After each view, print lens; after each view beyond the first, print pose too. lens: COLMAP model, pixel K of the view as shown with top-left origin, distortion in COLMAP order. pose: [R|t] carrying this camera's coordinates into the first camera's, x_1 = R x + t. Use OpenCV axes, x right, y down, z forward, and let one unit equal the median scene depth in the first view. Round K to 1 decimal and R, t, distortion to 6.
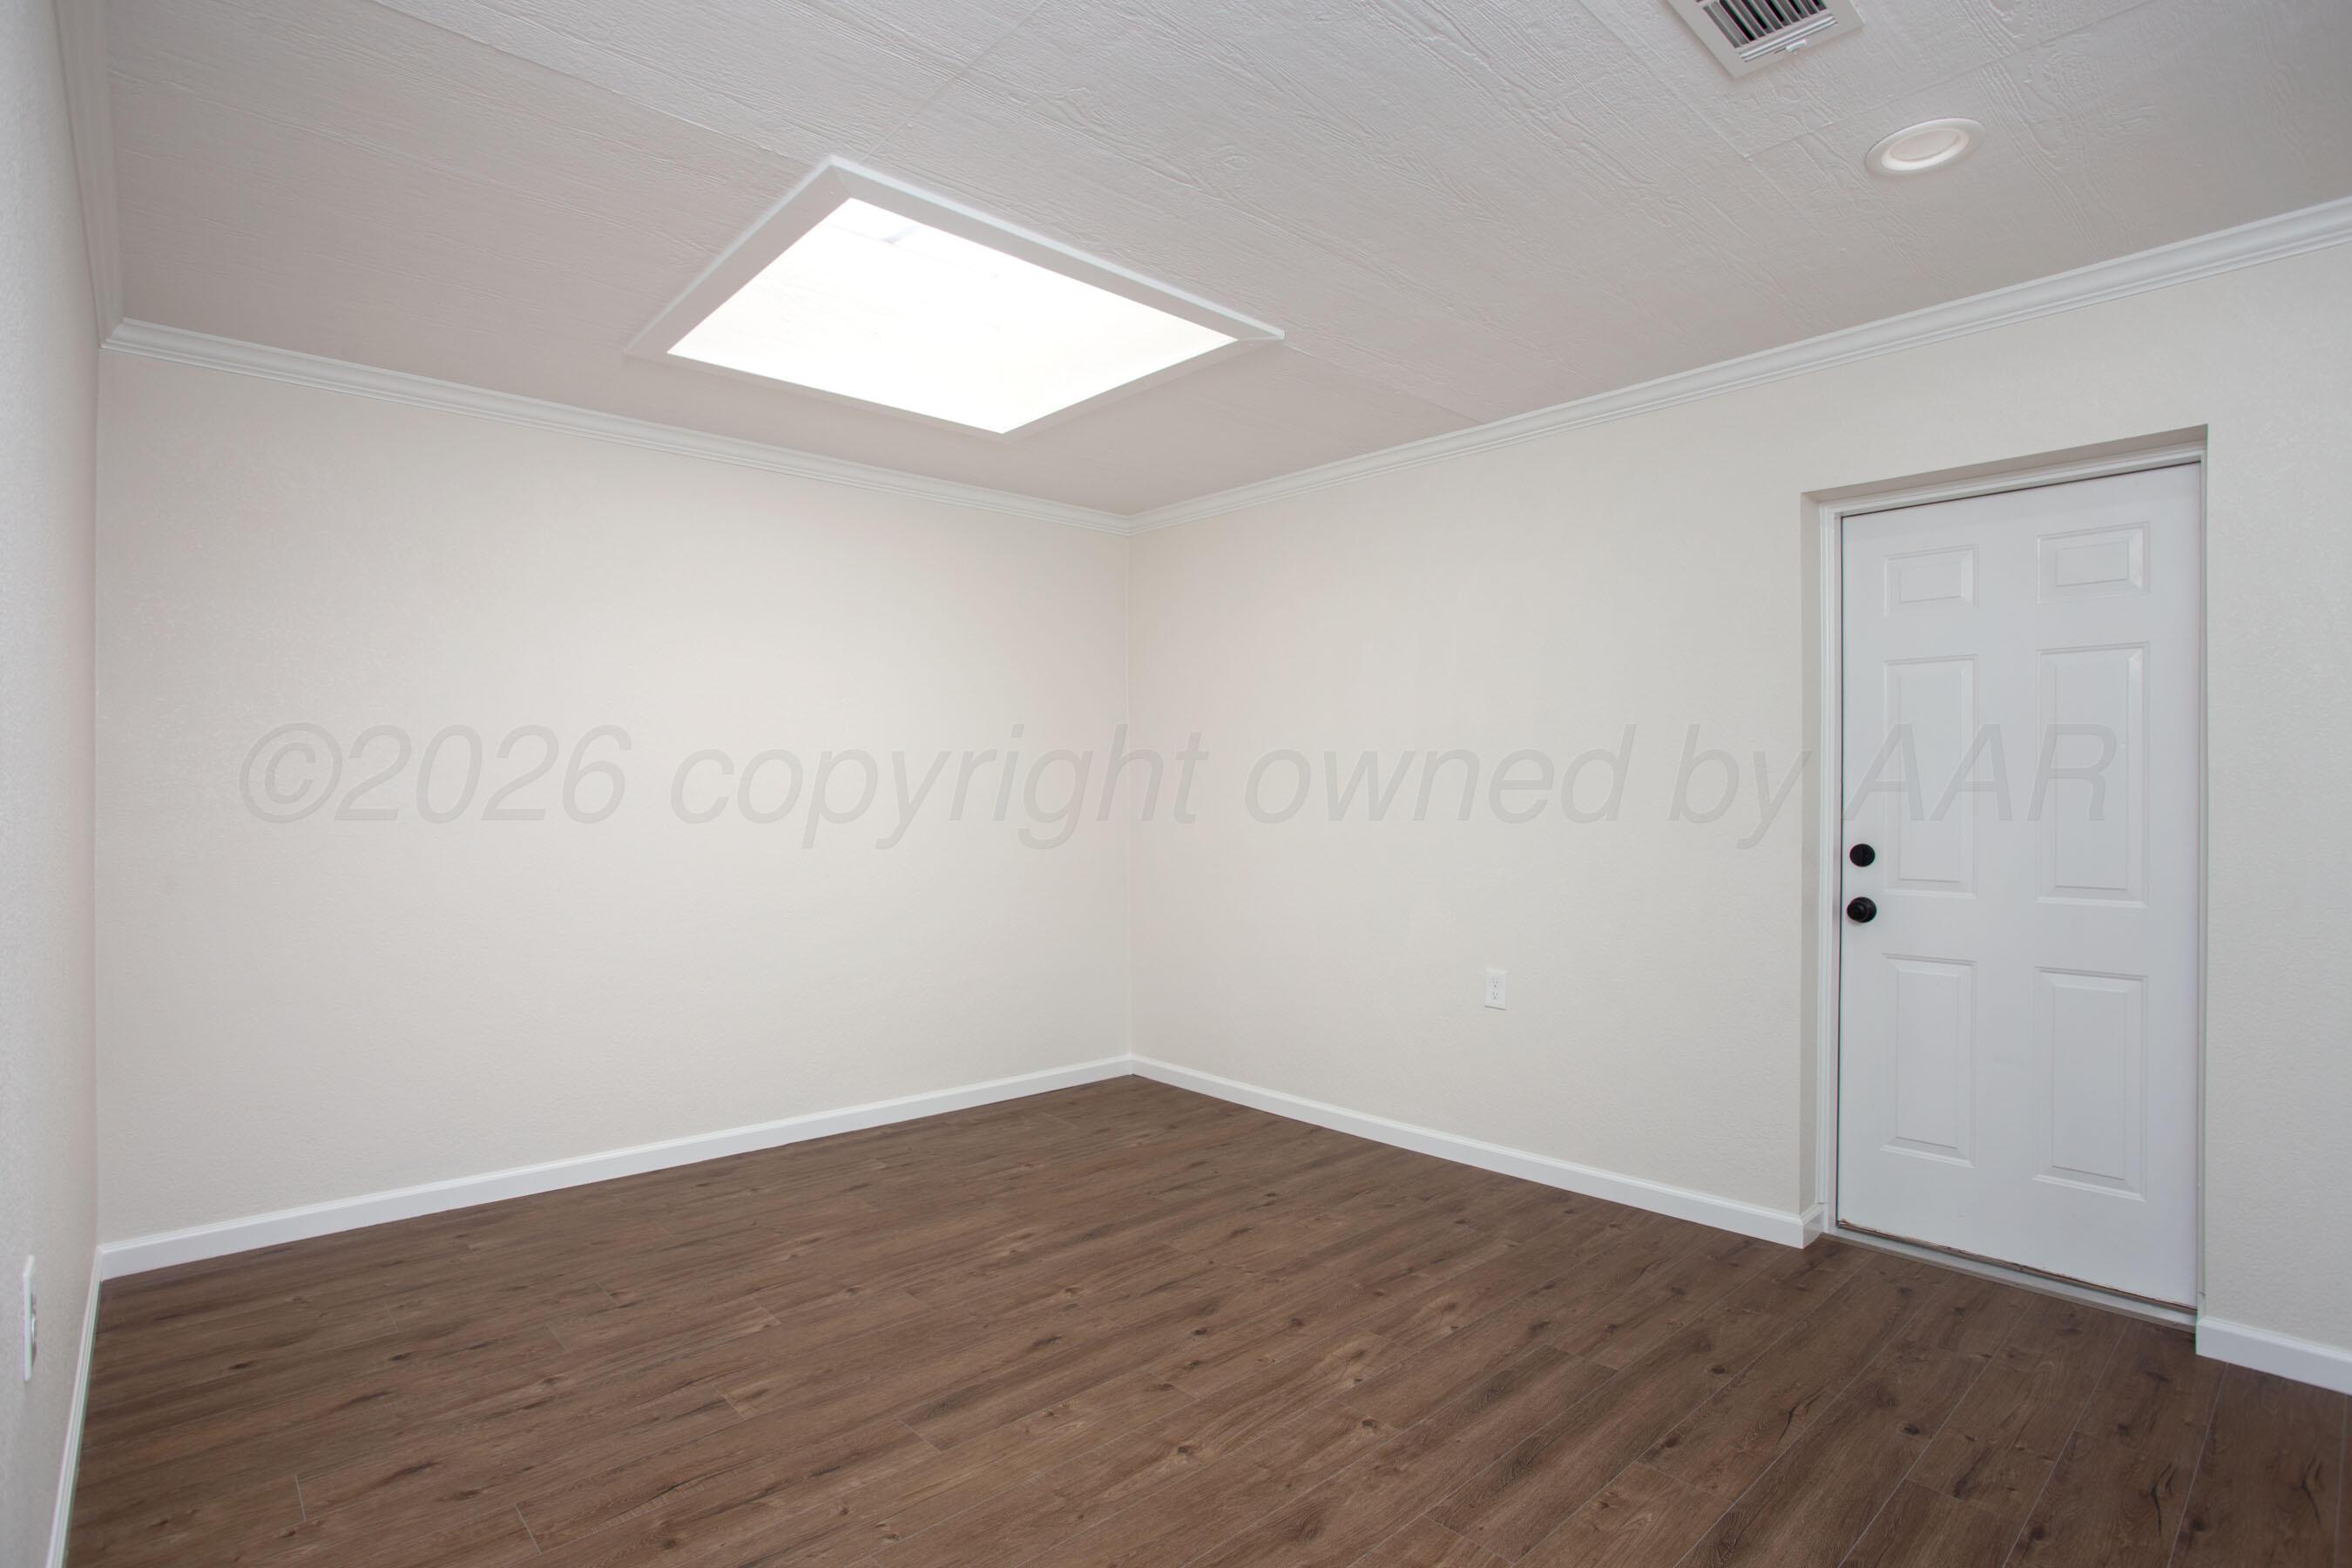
lens RADIAL K [[1165.6, 0, 1176.0], [0, 1165.6, 784.0], [0, 0, 1]] dist [-0.066427, 0.031107]
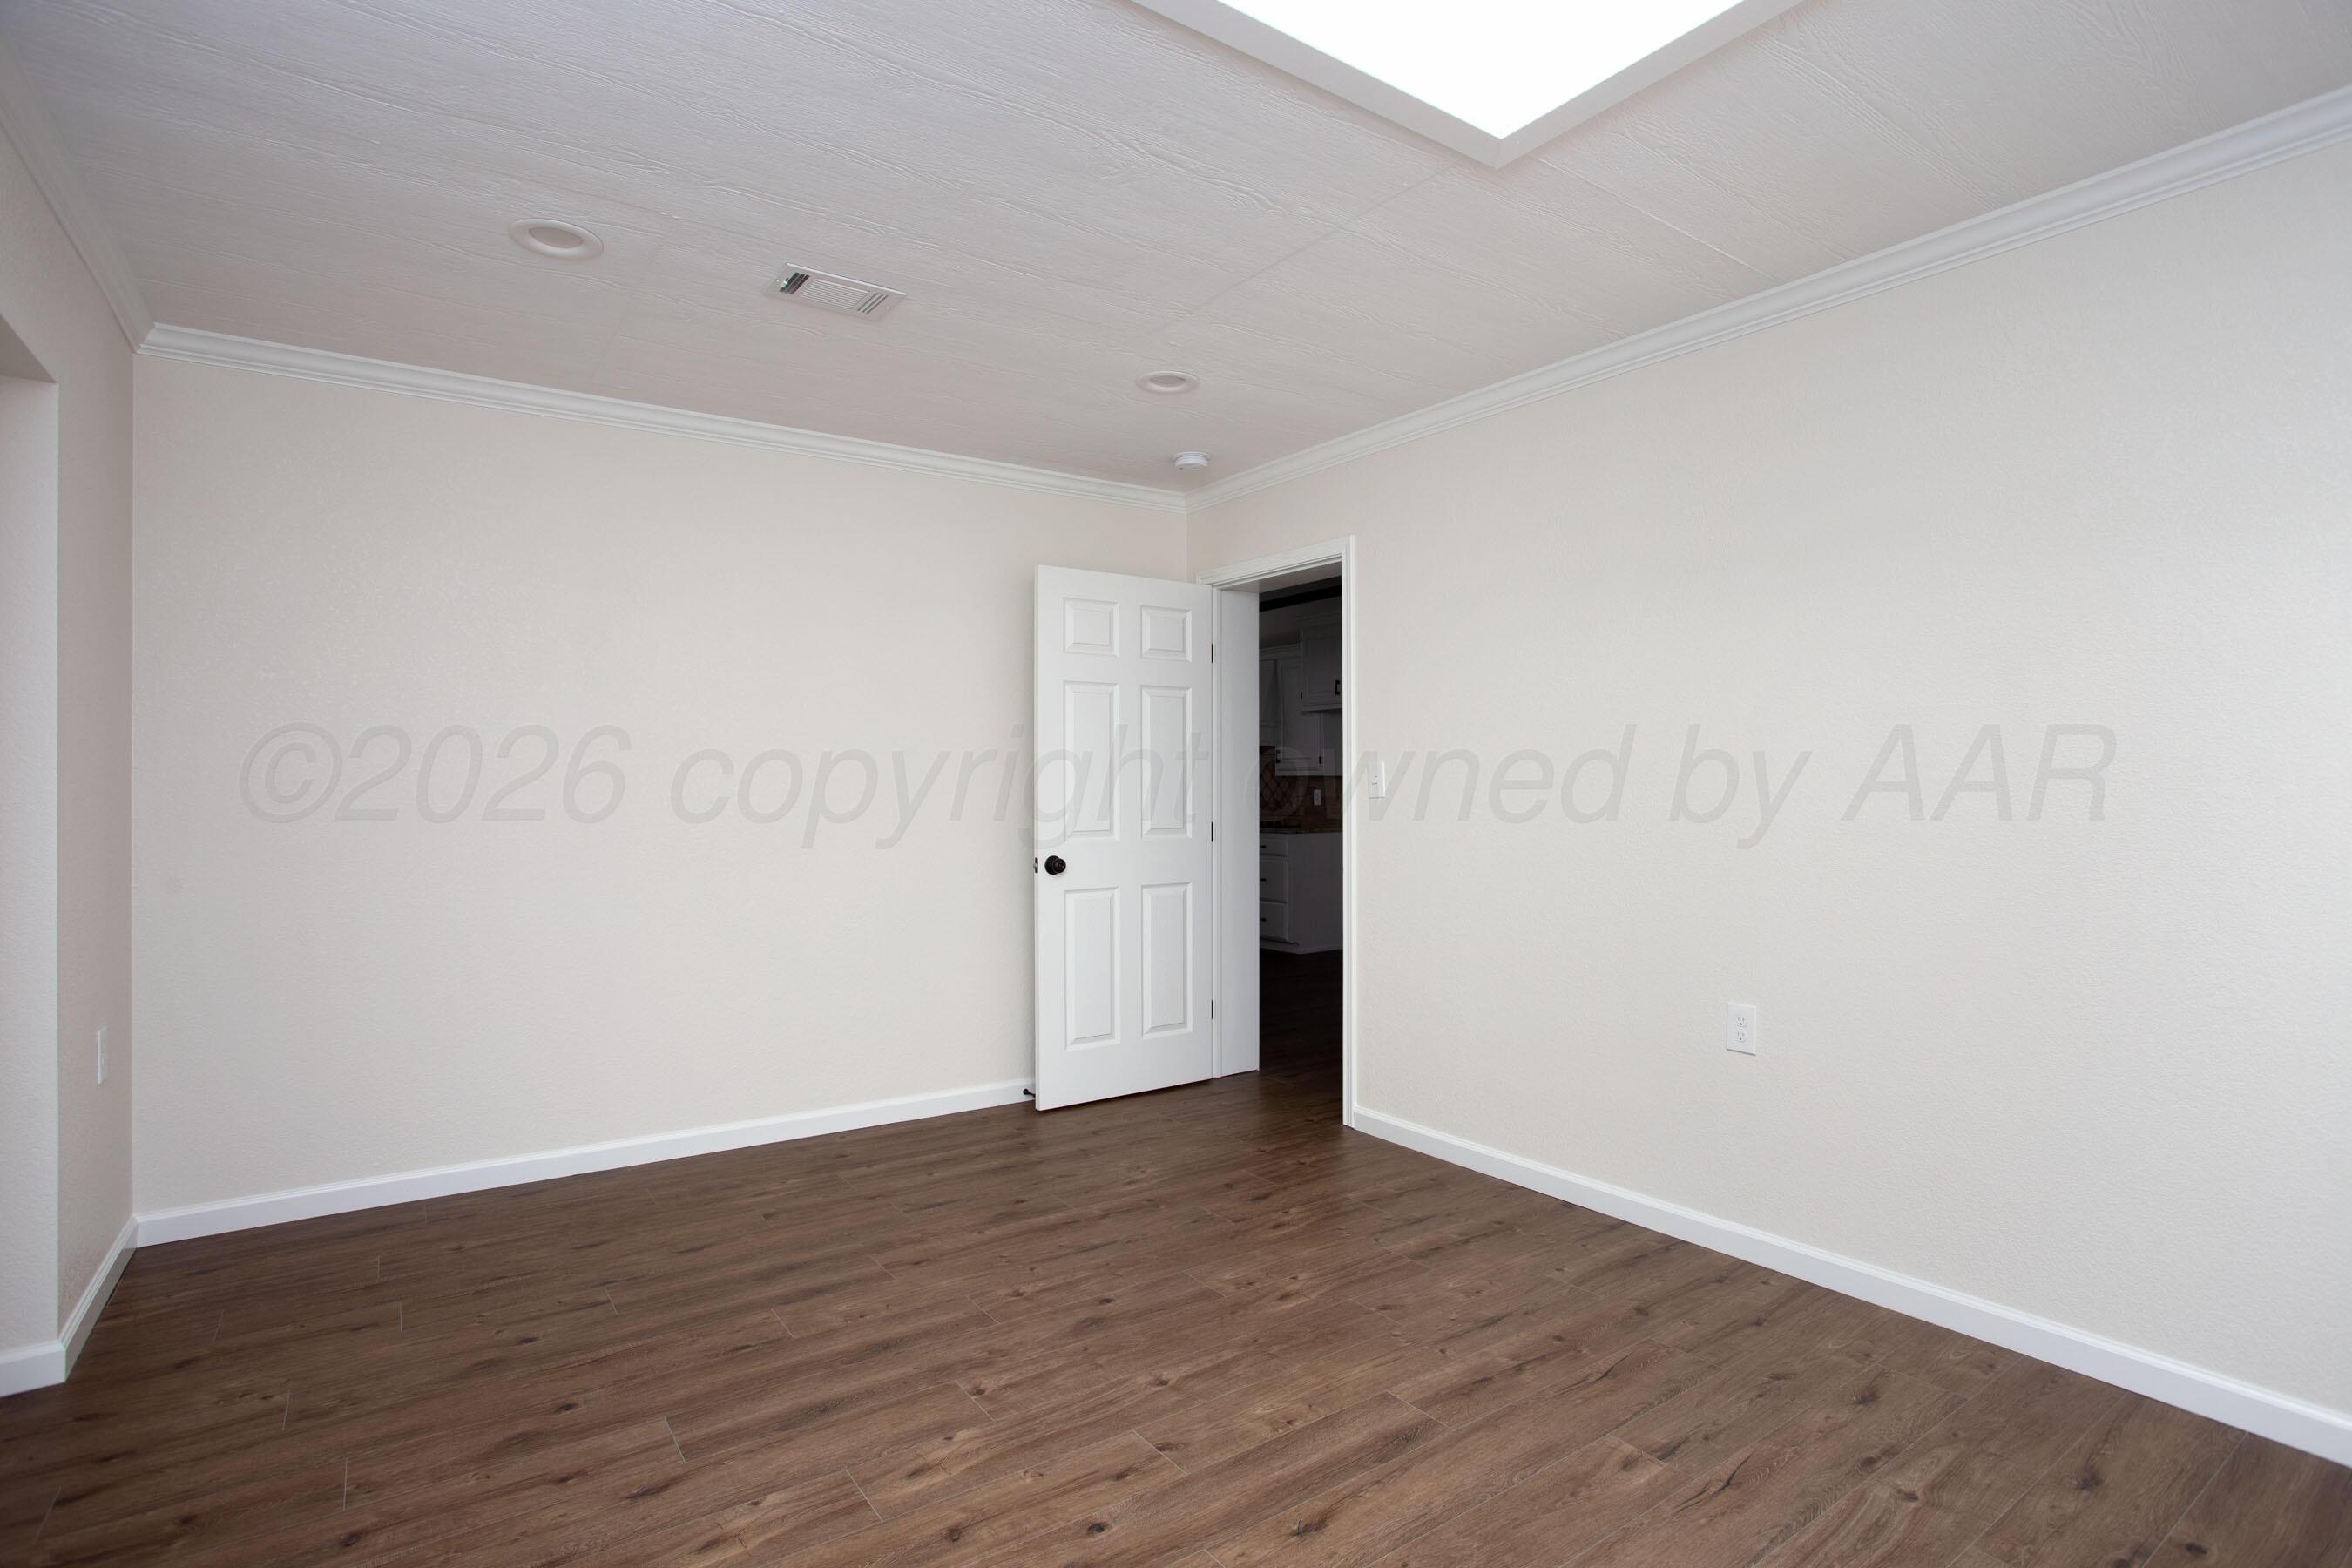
lens RADIAL K [[1165.6, 0, 1176.0], [0, 1165.6, 784.0], [0, 0, 1]] dist [-0.066427, 0.031107]
pose [[-0.991912, 0.000379, 0.126924, -0.135905], [-0.001925, 0.999836, -0.018029, 0.029055], [-0.126910, -0.018127, -0.991749, 1.965544]]
